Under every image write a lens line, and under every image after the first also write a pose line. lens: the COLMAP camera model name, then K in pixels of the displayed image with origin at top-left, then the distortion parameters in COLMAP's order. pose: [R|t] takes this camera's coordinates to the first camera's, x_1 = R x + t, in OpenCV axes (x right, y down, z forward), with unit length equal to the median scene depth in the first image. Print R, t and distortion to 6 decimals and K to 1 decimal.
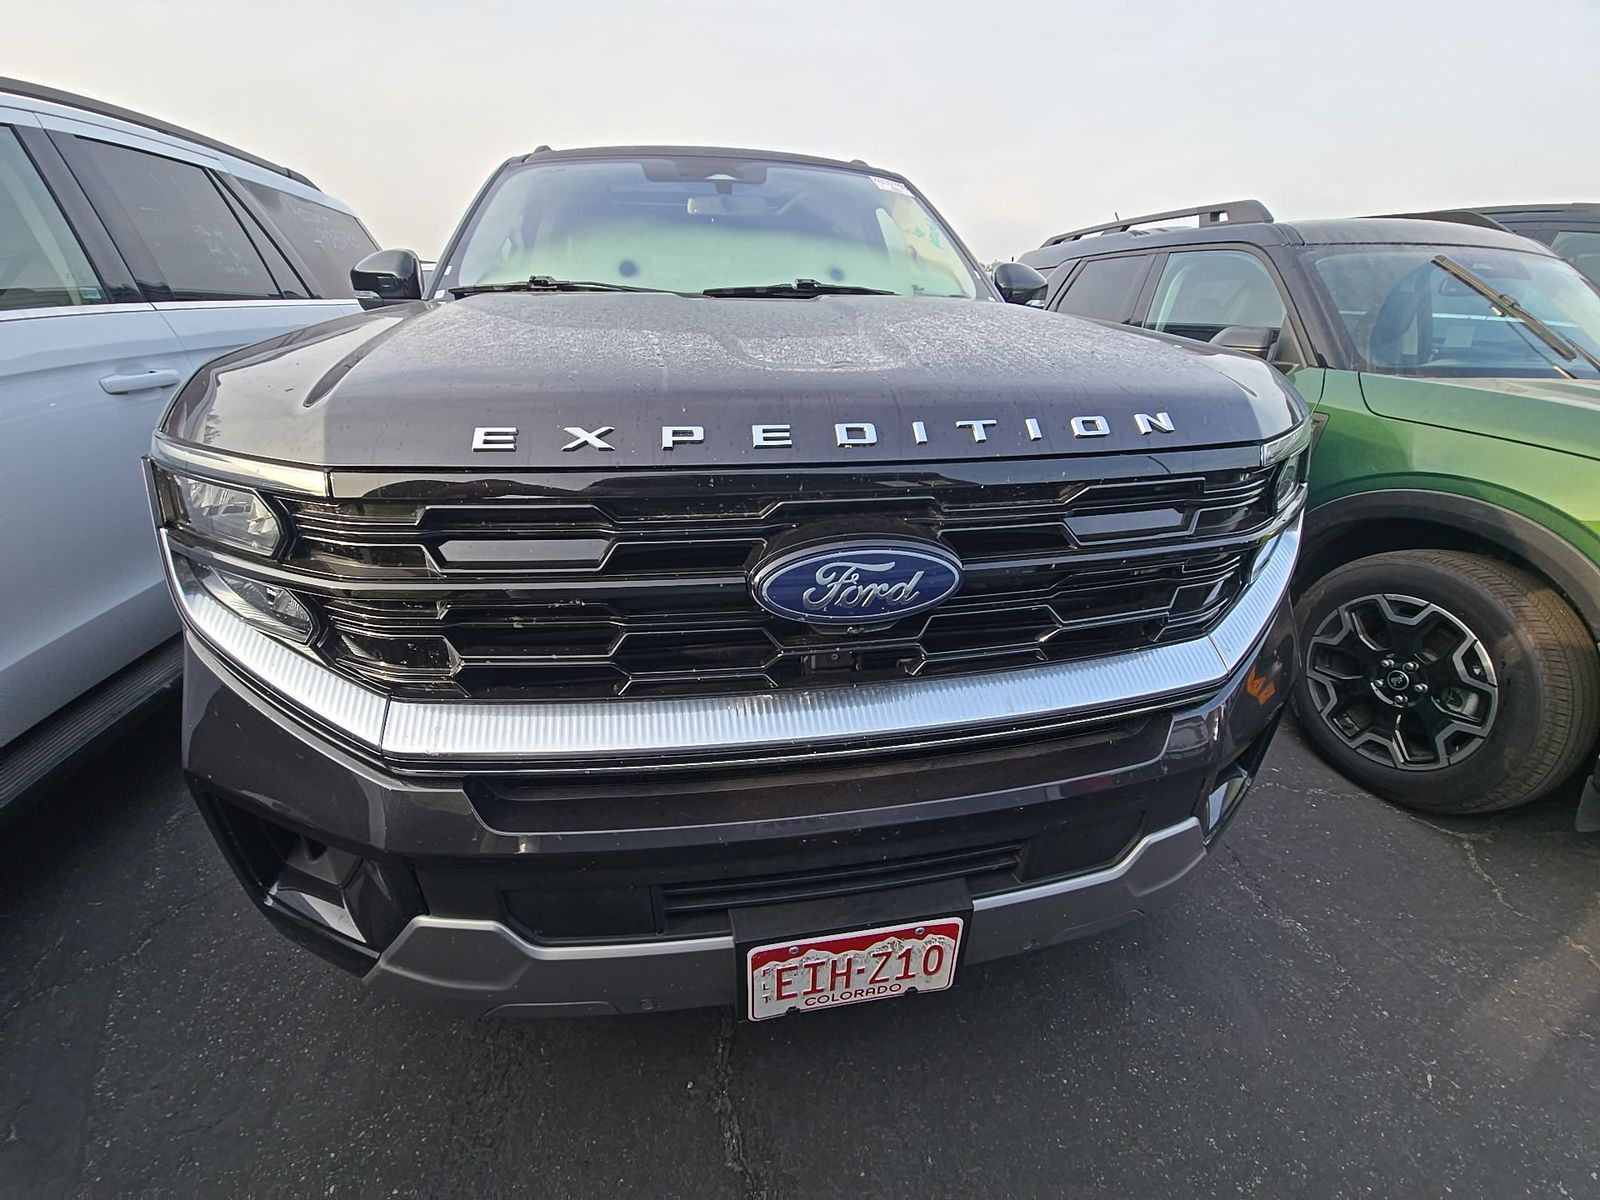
lens RADIAL K [[645.8, 0, 797.5], [0, 645.8, 596.6], [0, 0, 1]] dist [-0.001302, -0.000490]
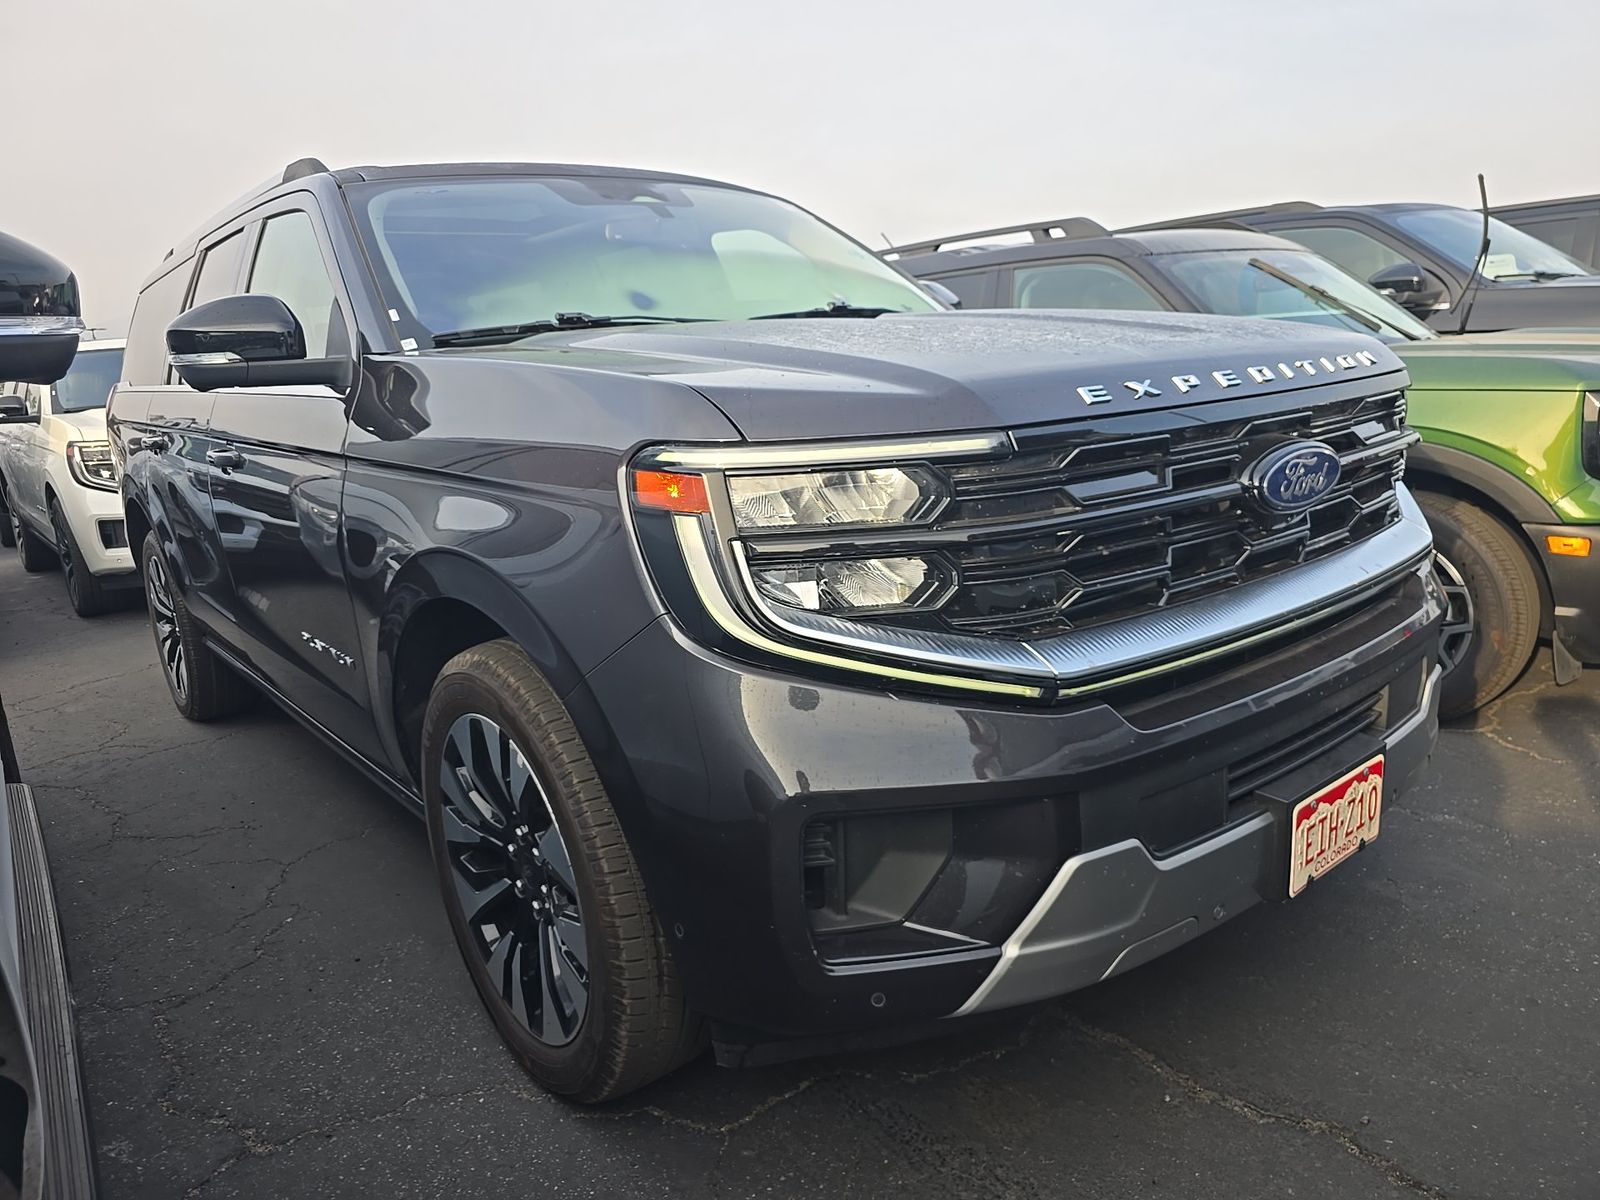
lens RADIAL K [[1070.9, 0, 800.0], [0, 1070.9, 600.0], [0, 0, 1]] dist [0.015170, -0.000145]
pose [[0.871355, -0.176360, 0.457862, -1.552742], [0.269245, 0.951985, -0.145712, 0.222137], [-0.410180, 0.250244, 0.877001, -0.384874]]
